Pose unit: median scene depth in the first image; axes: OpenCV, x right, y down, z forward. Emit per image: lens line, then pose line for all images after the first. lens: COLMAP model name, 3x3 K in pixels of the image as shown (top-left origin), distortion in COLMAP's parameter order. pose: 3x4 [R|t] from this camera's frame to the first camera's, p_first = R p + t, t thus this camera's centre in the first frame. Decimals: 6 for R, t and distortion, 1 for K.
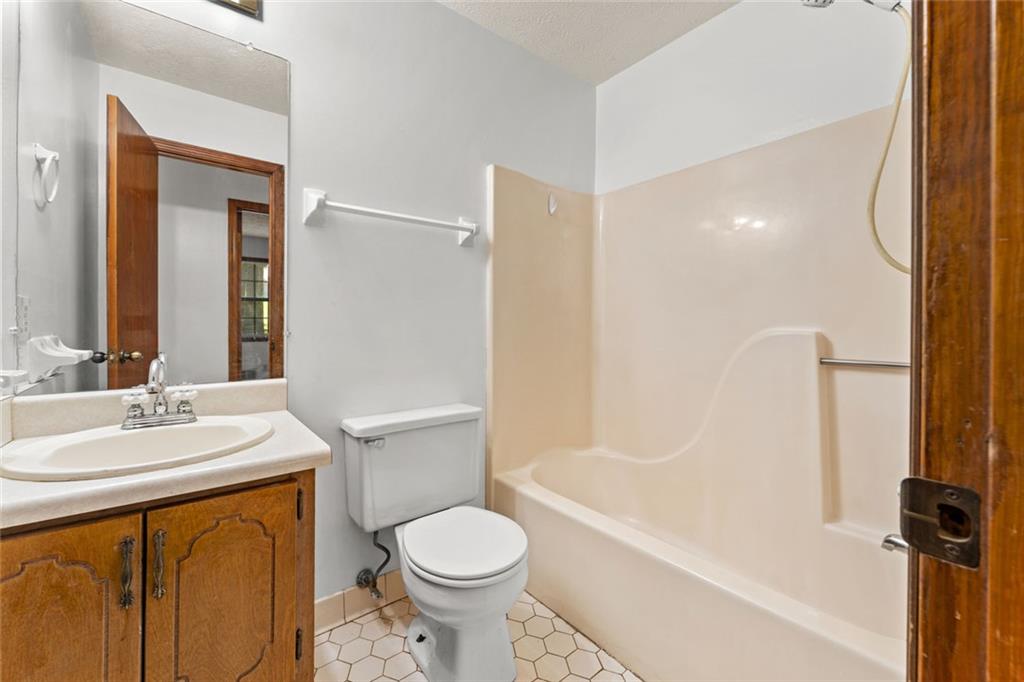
lens RADIAL K [[413.2, 0, 510.3], [0, 413.2, 323.5], [0, 0, 1]] dist [0.000014, 0.000062]
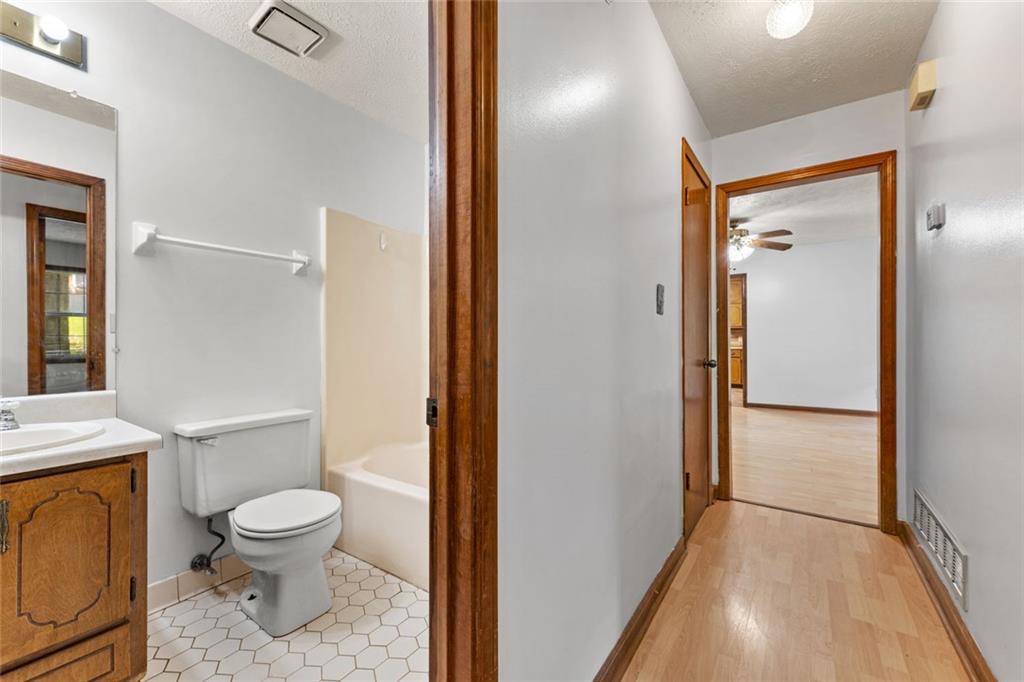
lens RADIAL K [[411.9, 0, 512.0], [0, 411.9, 341.0], [0, 0, 1]] dist [0.000464, -0.000042]
pose [[0.958466, -0.005326, 0.285158, 0.178037], [0.005177, 0.999986, 0.001275, 0.003235], [-0.285160, 0.000254, 0.958480, -0.391310]]
